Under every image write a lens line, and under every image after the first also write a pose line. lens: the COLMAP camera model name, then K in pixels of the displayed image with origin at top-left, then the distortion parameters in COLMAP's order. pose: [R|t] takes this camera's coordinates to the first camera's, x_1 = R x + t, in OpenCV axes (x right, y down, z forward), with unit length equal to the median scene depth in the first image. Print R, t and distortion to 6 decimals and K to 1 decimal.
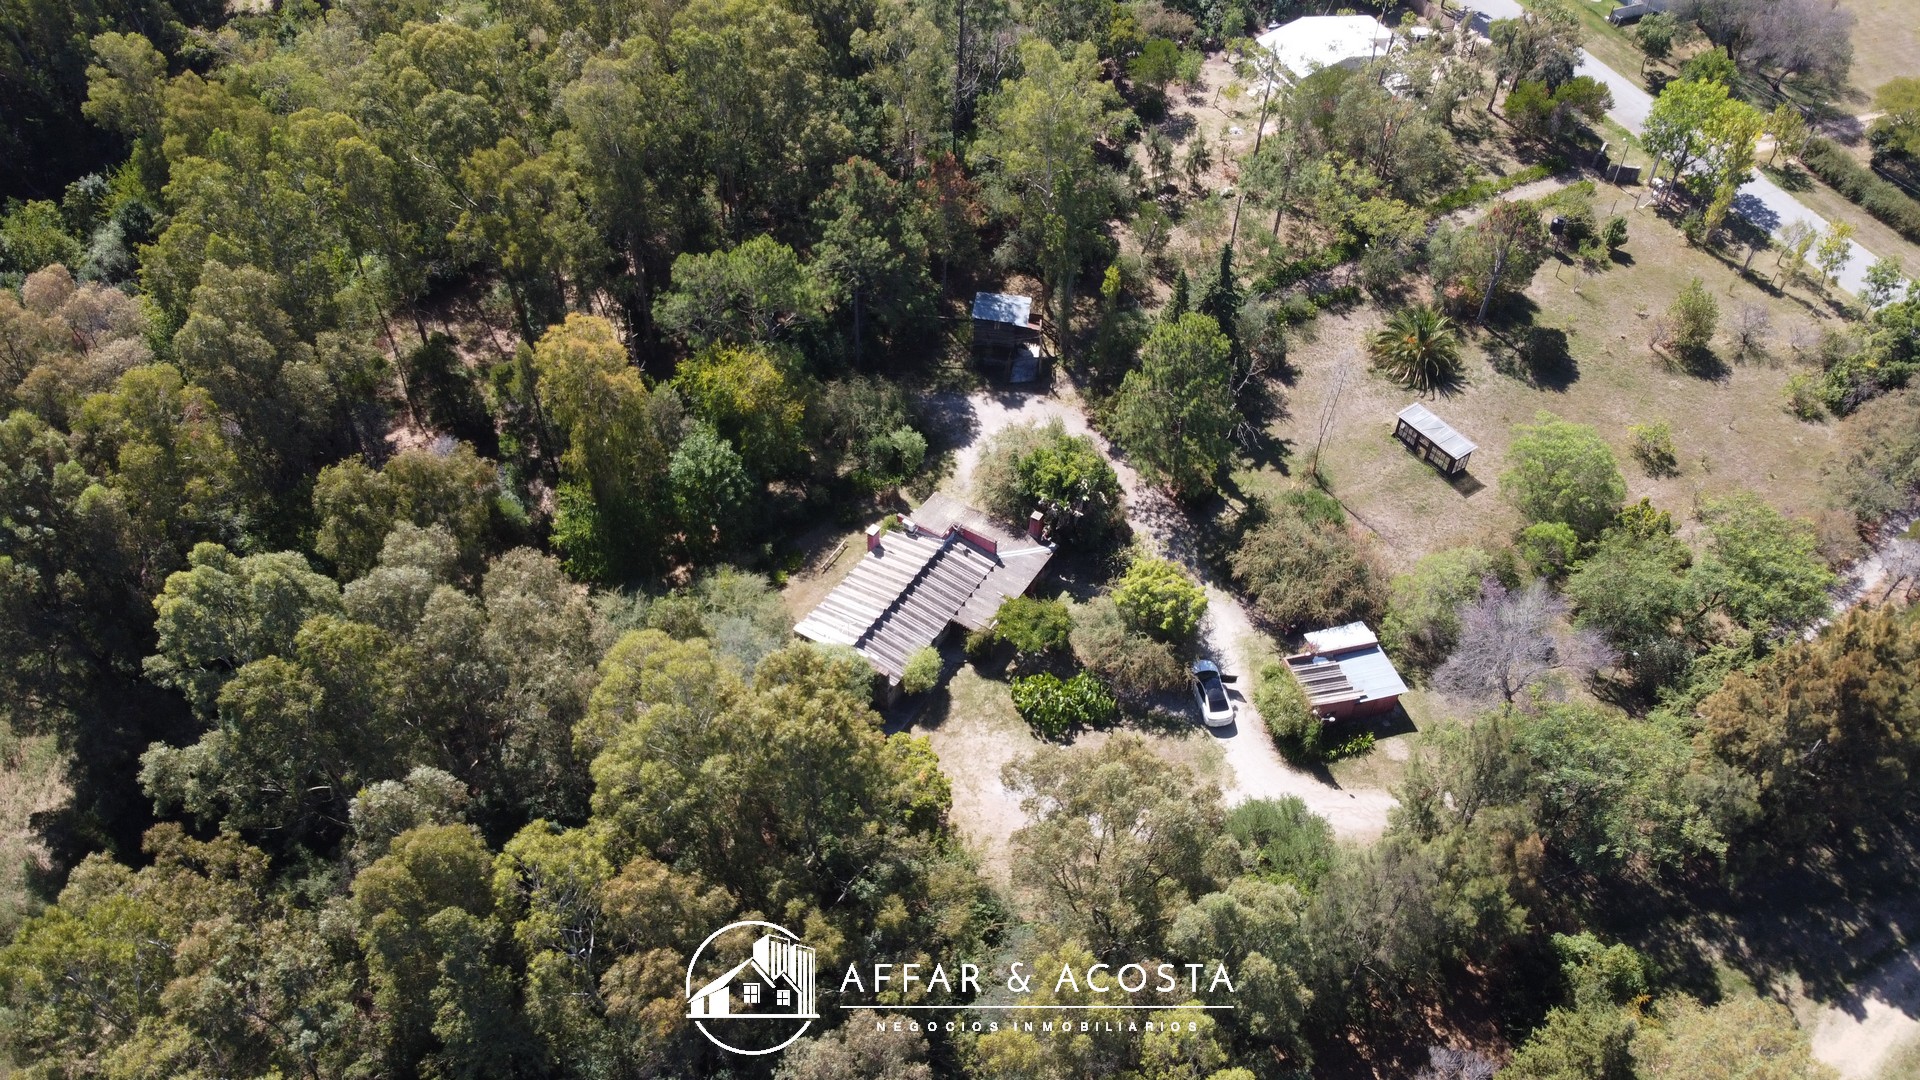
lens RADIAL K [[1458.3, 0, 963.4], [0, 1458.3, 551.2], [0, 0, 1]] dist [-0.001104, -0.004951]
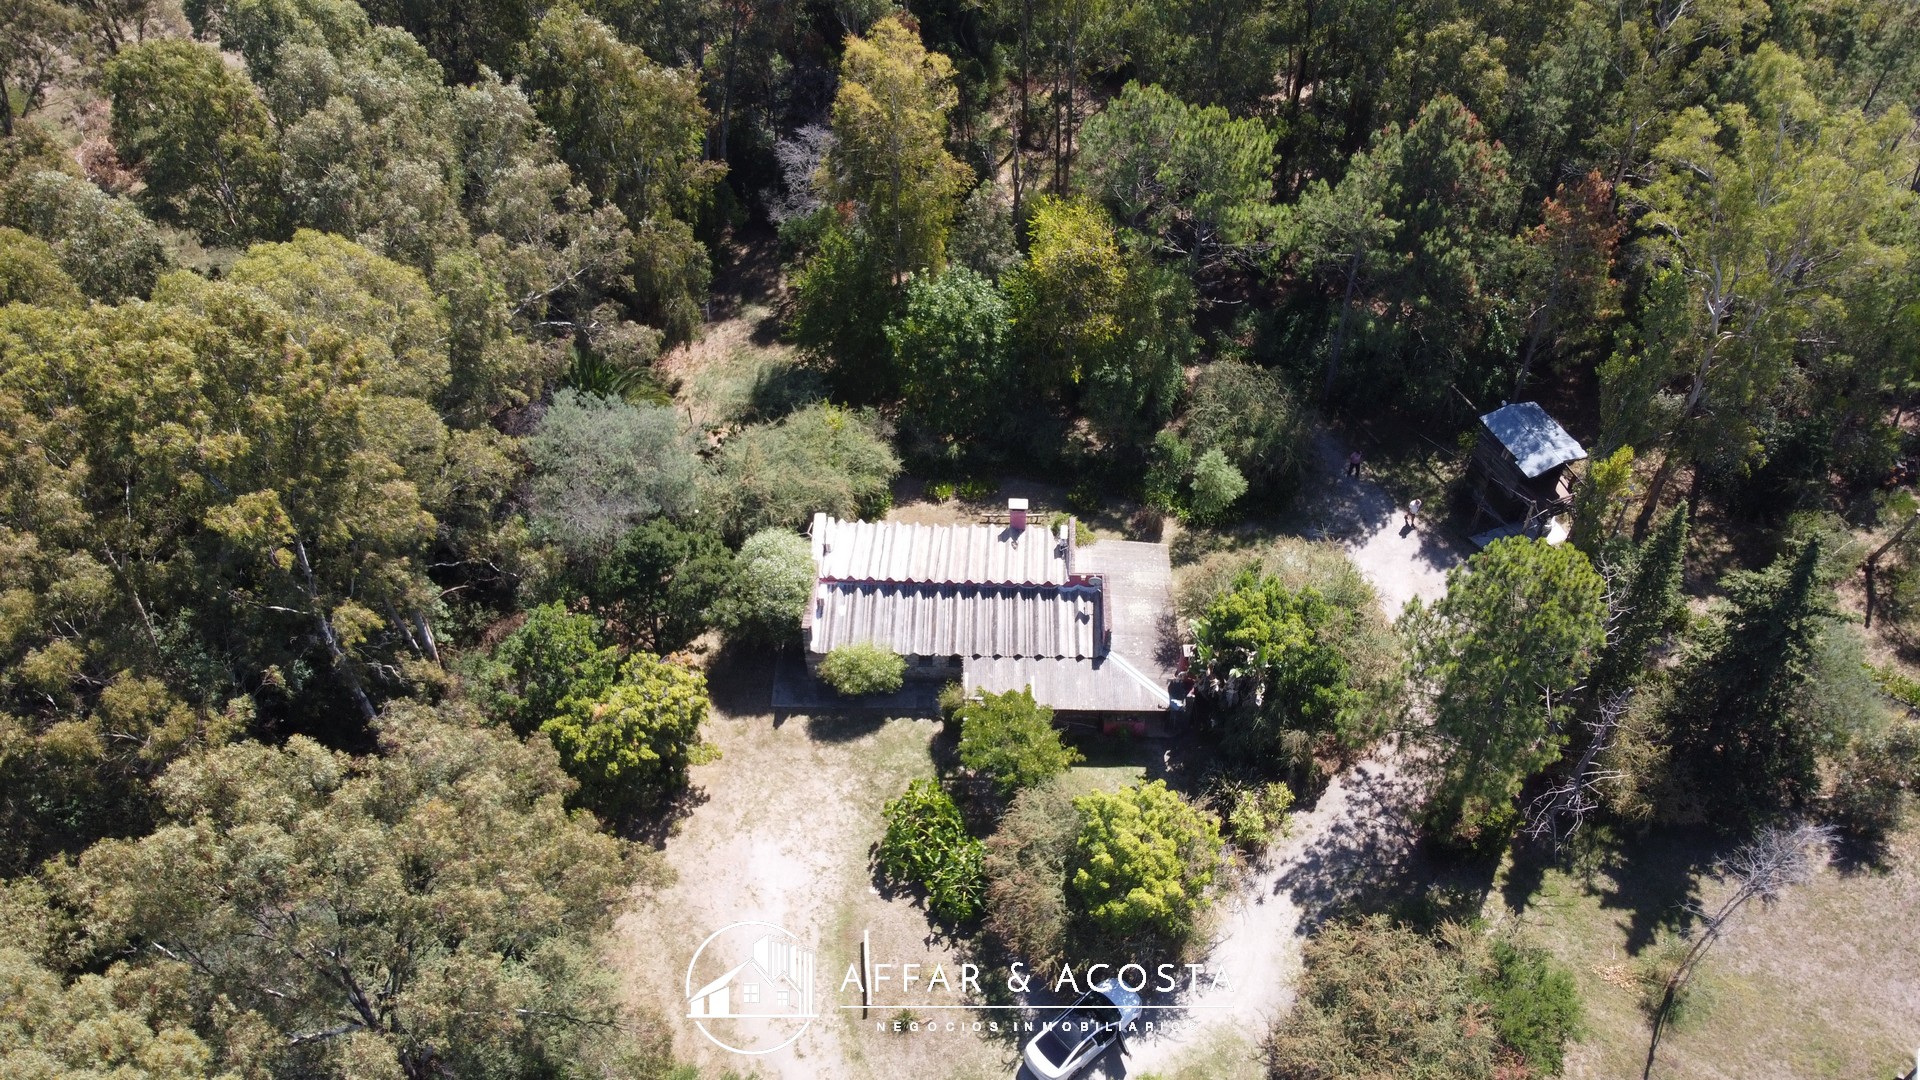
lens RADIAL K [[1458.3, 0, 963.4], [0, 1458.3, 551.2], [0, 0, 1]] dist [-0.001104, -0.004951]
pose [[0.503122, 0.618046, -0.604059, 0.351176], [-0.622726, 0.743920, 0.242476, -0.146398], [0.599233, 0.254168, 0.759156, 0.442943]]
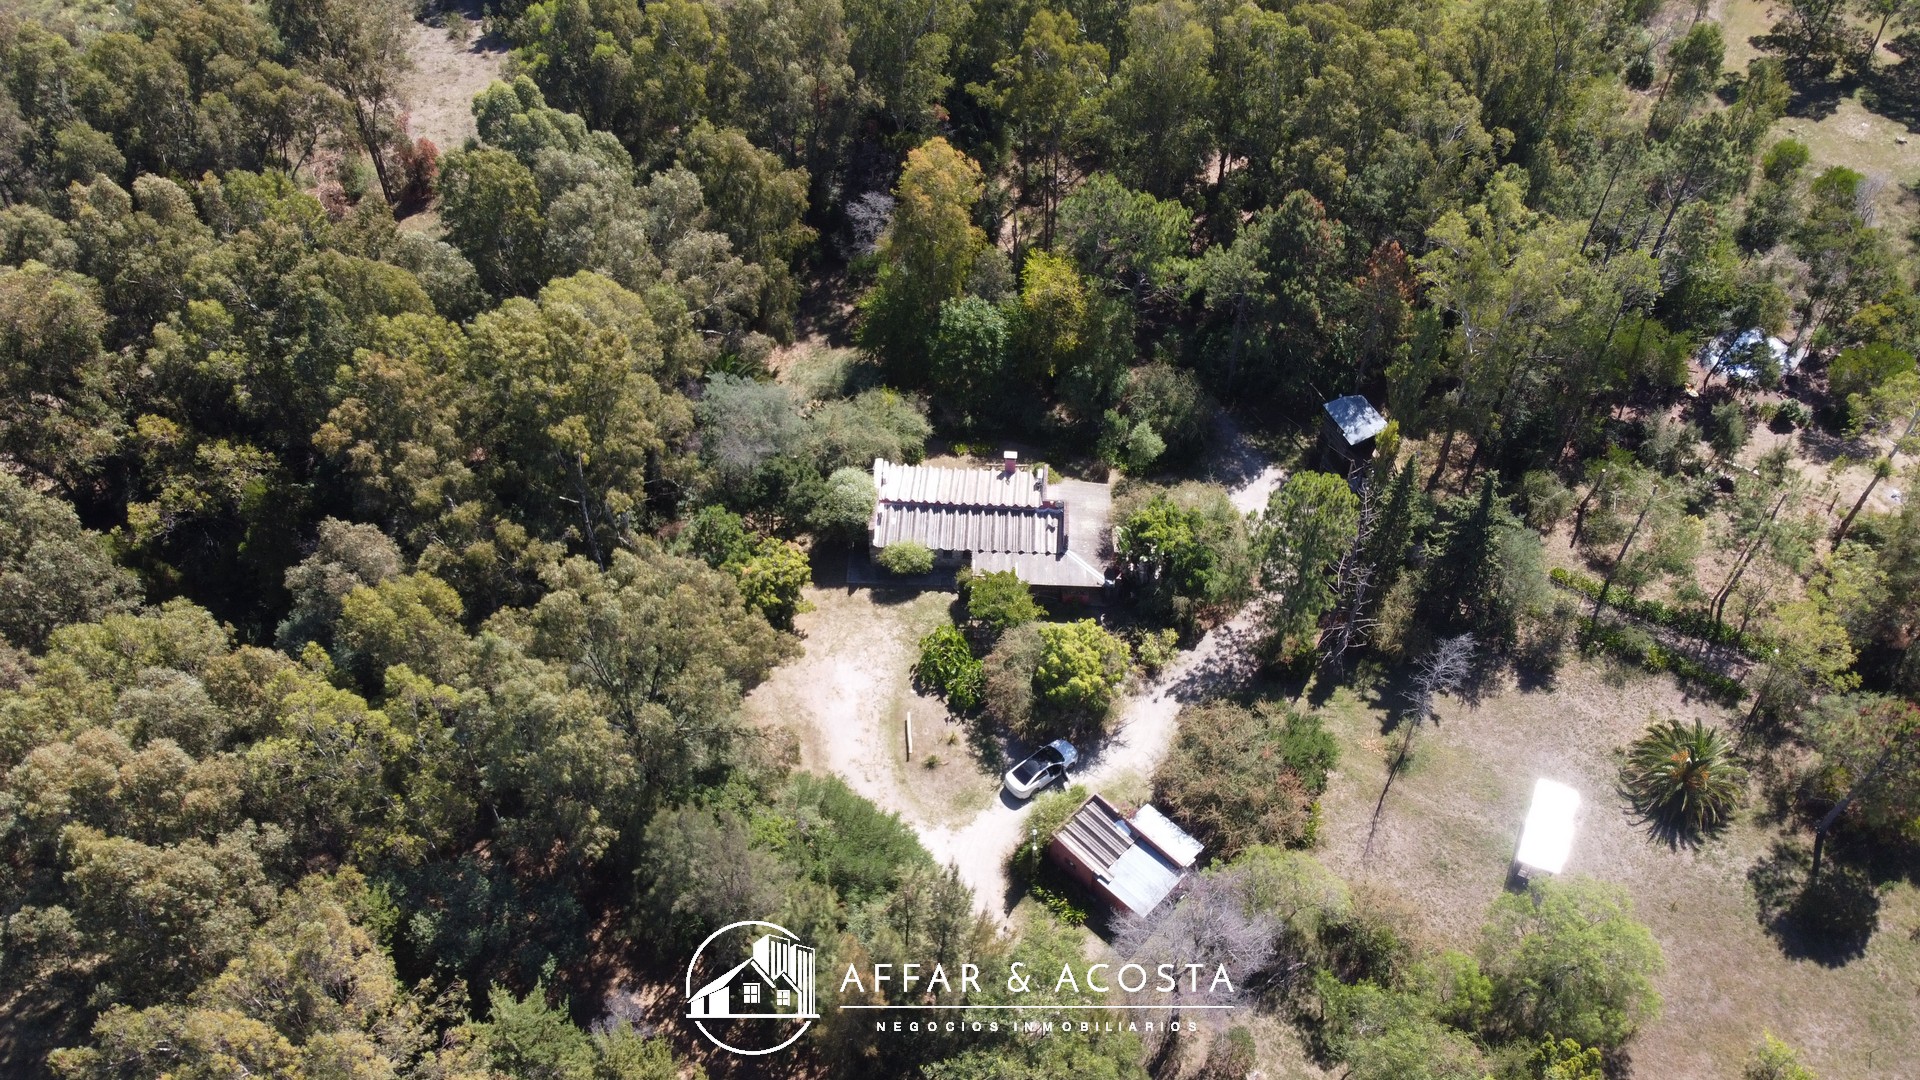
lens RADIAL K [[1458.3, 0, 963.4], [0, 1458.3, 551.2], [0, 0, 1]] dist [-0.001104, -0.004951]
pose [[0.487904, 0.625112, -0.609249, 0.591614], [-0.636651, 0.732341, 0.241562, -0.191192], [0.597182, 0.270020, 0.755290, 0.191574]]
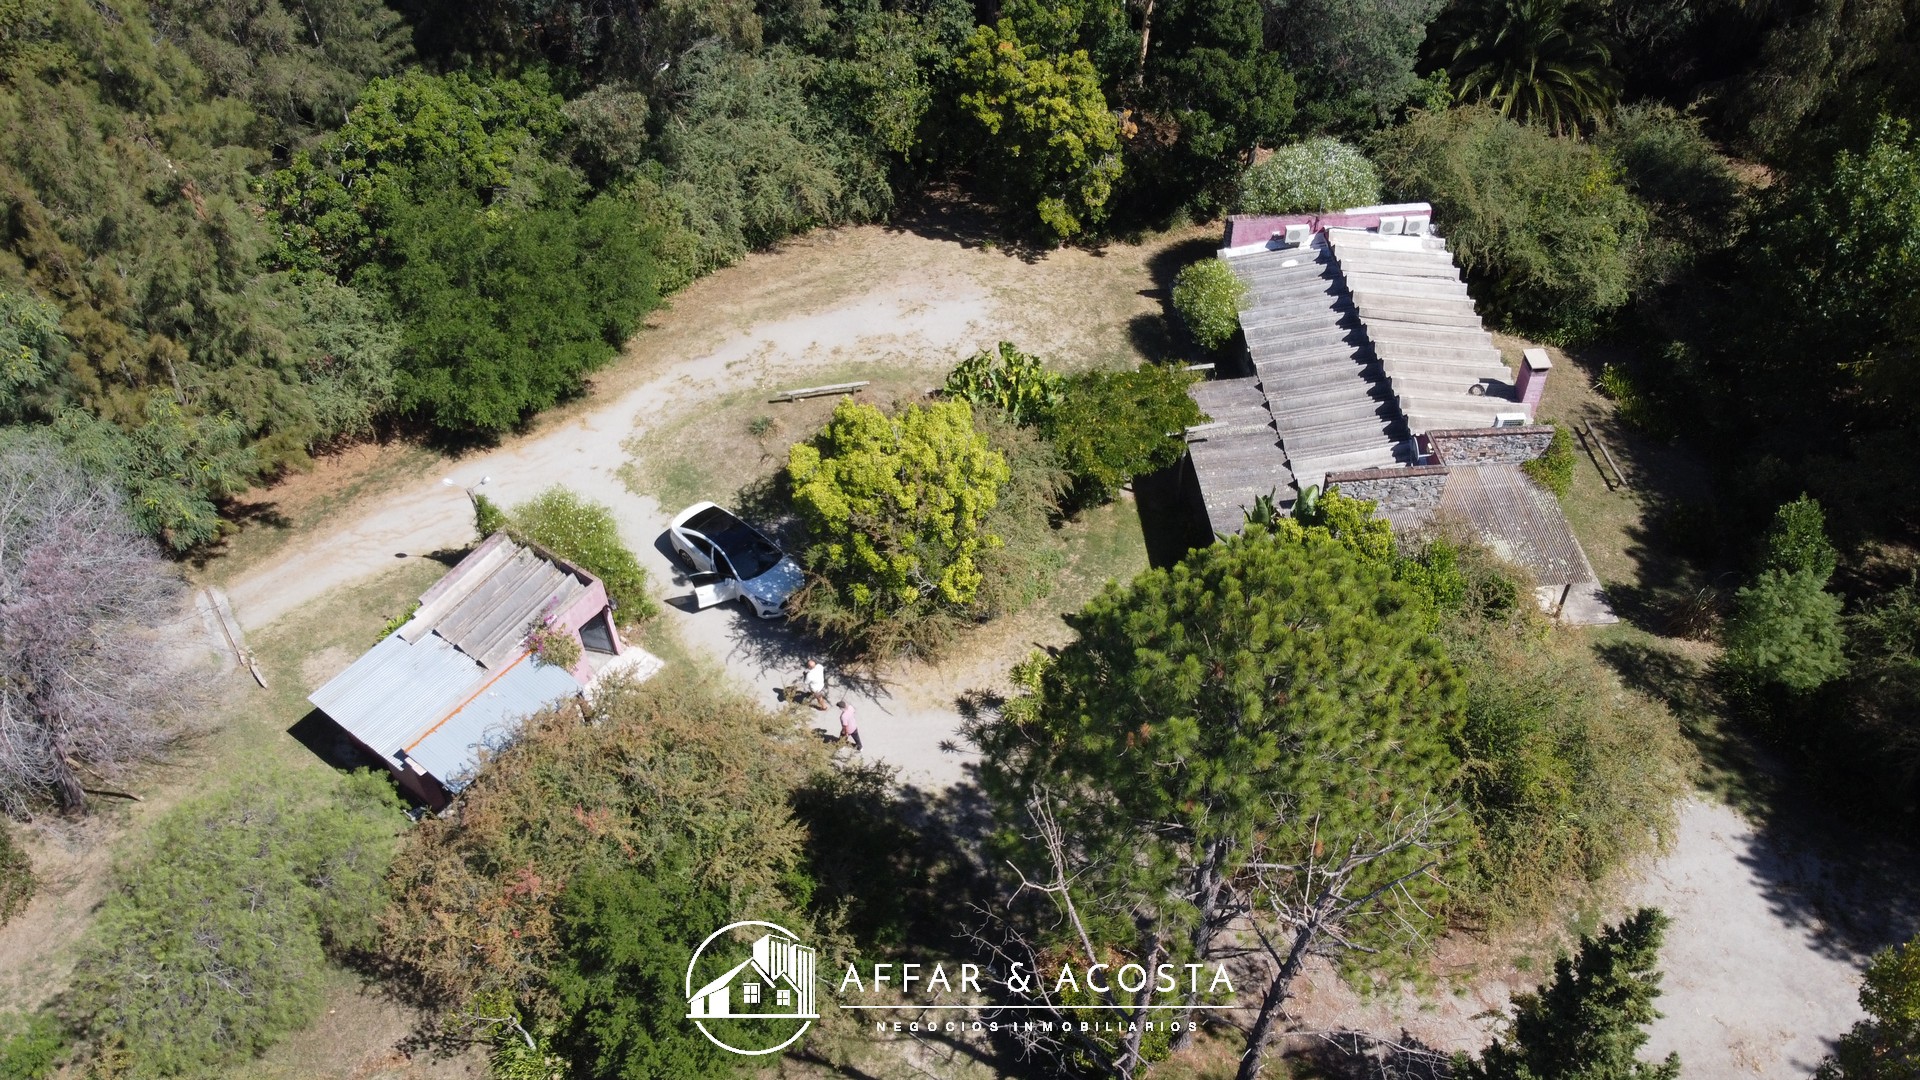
lens RADIAL K [[1490.5, 0, 957.1], [0, 1490.5, 544.0], [0, 0, 1]] dist [-0.004624, -0.006840]
pose [[-0.809845, 0.412720, -0.416909, 0.286304], [-0.423253, 0.081026, 0.902381, -0.335345], [0.406211, 0.907247, 0.109066, 0.900066]]
